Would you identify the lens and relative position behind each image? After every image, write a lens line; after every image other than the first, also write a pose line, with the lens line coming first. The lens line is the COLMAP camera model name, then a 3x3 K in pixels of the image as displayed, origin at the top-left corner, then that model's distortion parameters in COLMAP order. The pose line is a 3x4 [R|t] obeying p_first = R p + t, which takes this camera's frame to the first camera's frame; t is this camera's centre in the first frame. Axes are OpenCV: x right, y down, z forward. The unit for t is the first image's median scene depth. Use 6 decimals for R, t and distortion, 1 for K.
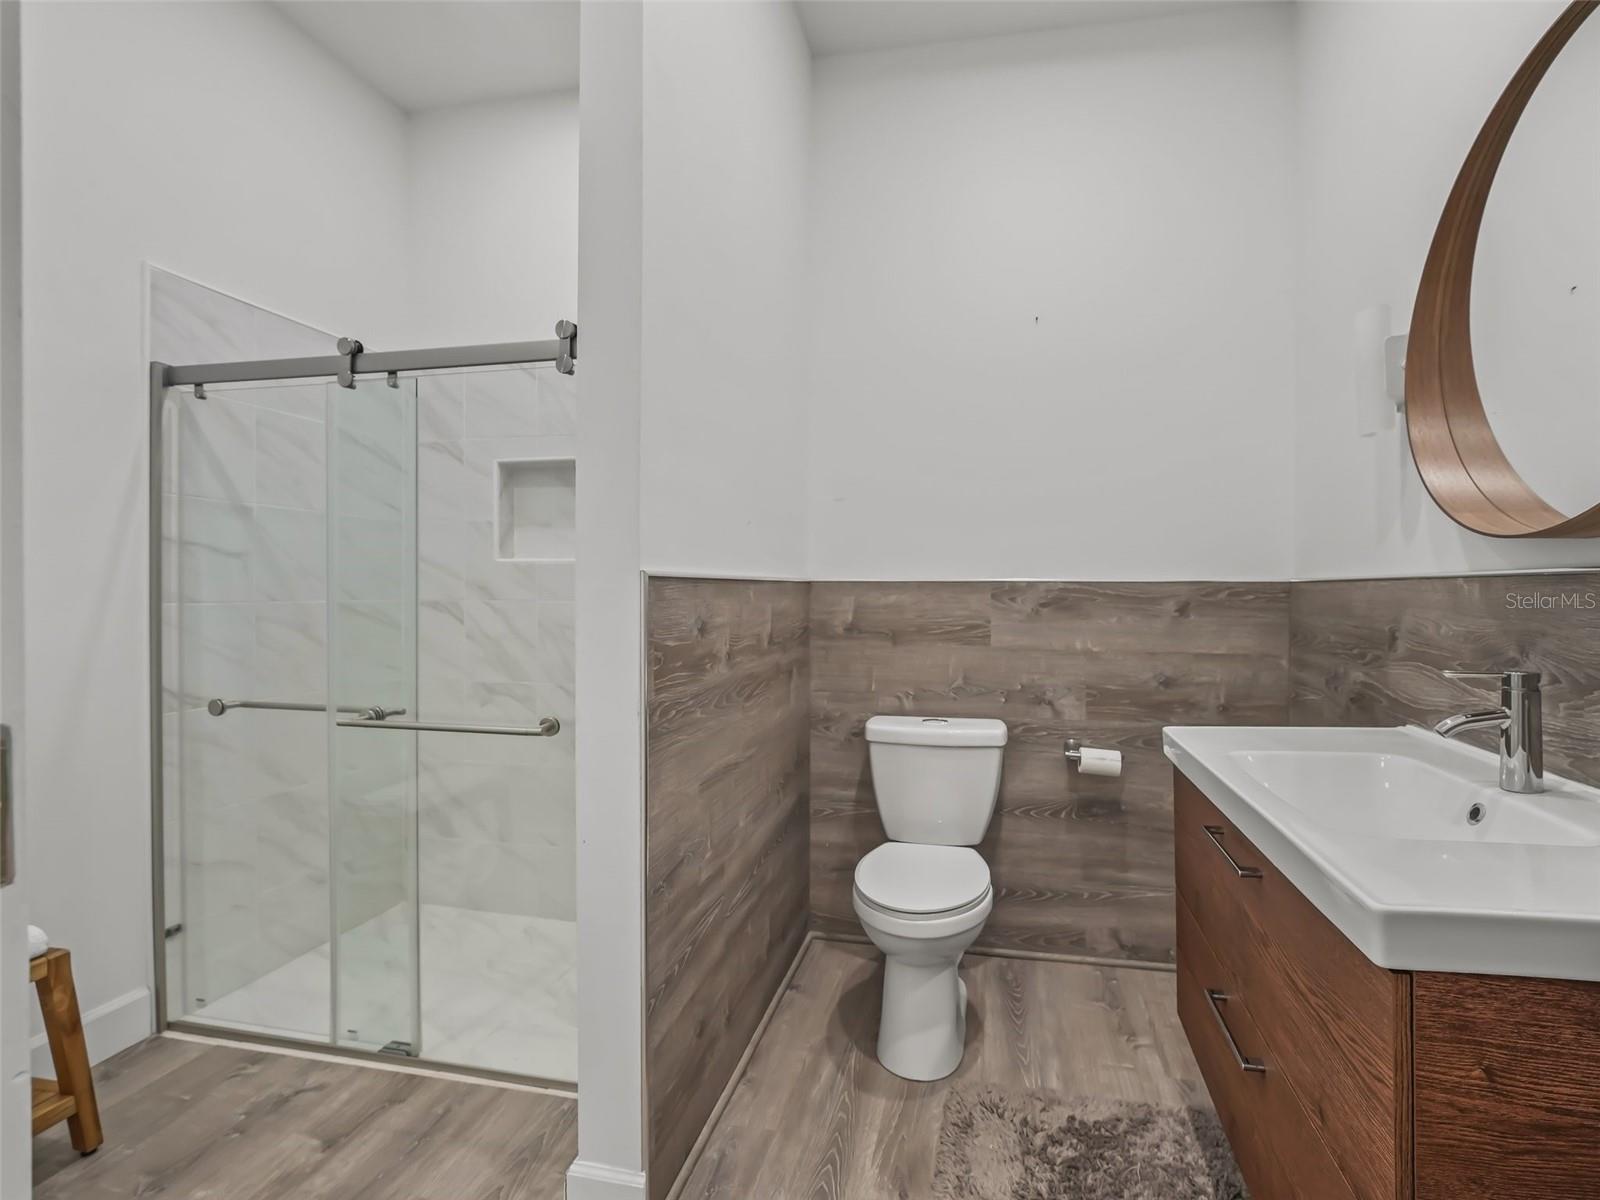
lens RADIAL K [[750.6, 0, 808.4], [0, 750.6, 594.7], [0, 0, 1]] dist [0.000625, 0.001357]
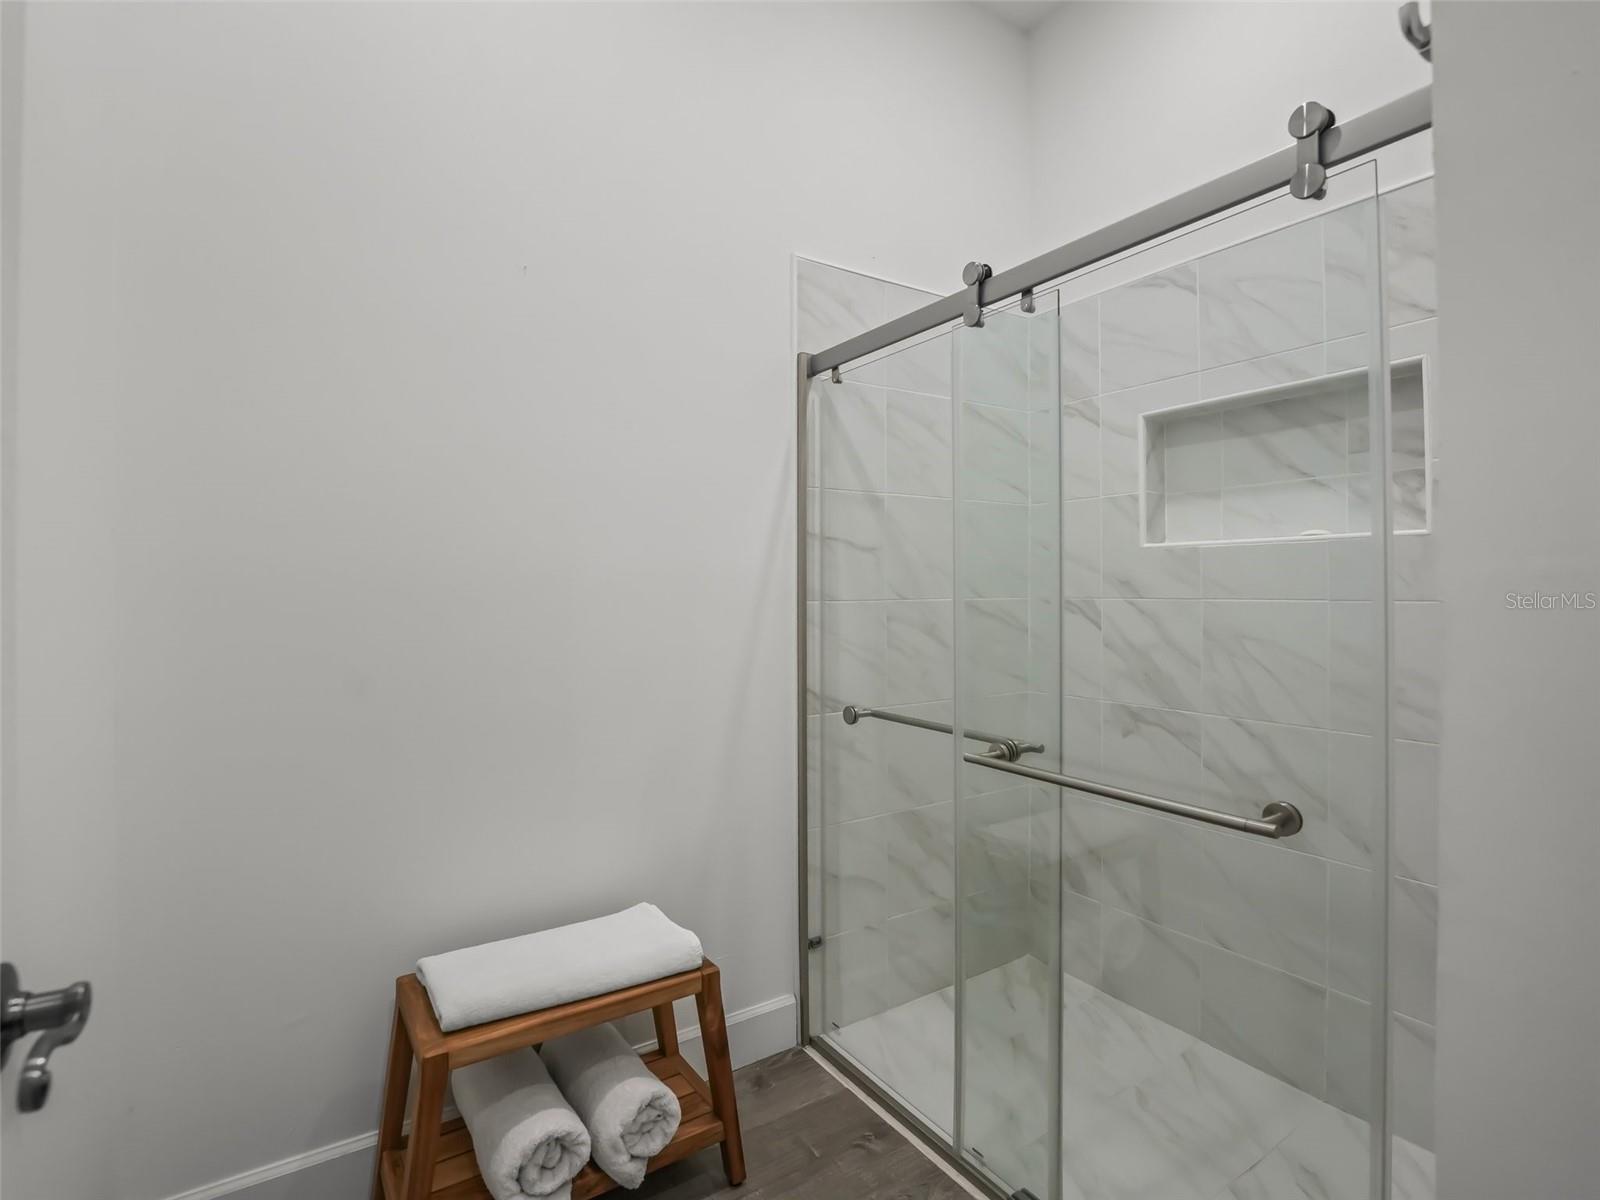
lens RADIAL K [[763.1, 0, 800.0], [0, 763.1, 600.0], [0, 0, 1]] dist [-0.053263, 0.000001]
pose [[0.720772, 0.003910, -0.693162, -0.185059], [0.002903, 0.999958, 0.008660, 0.001440], [0.693167, -0.008254, 0.720730, 0.284242]]
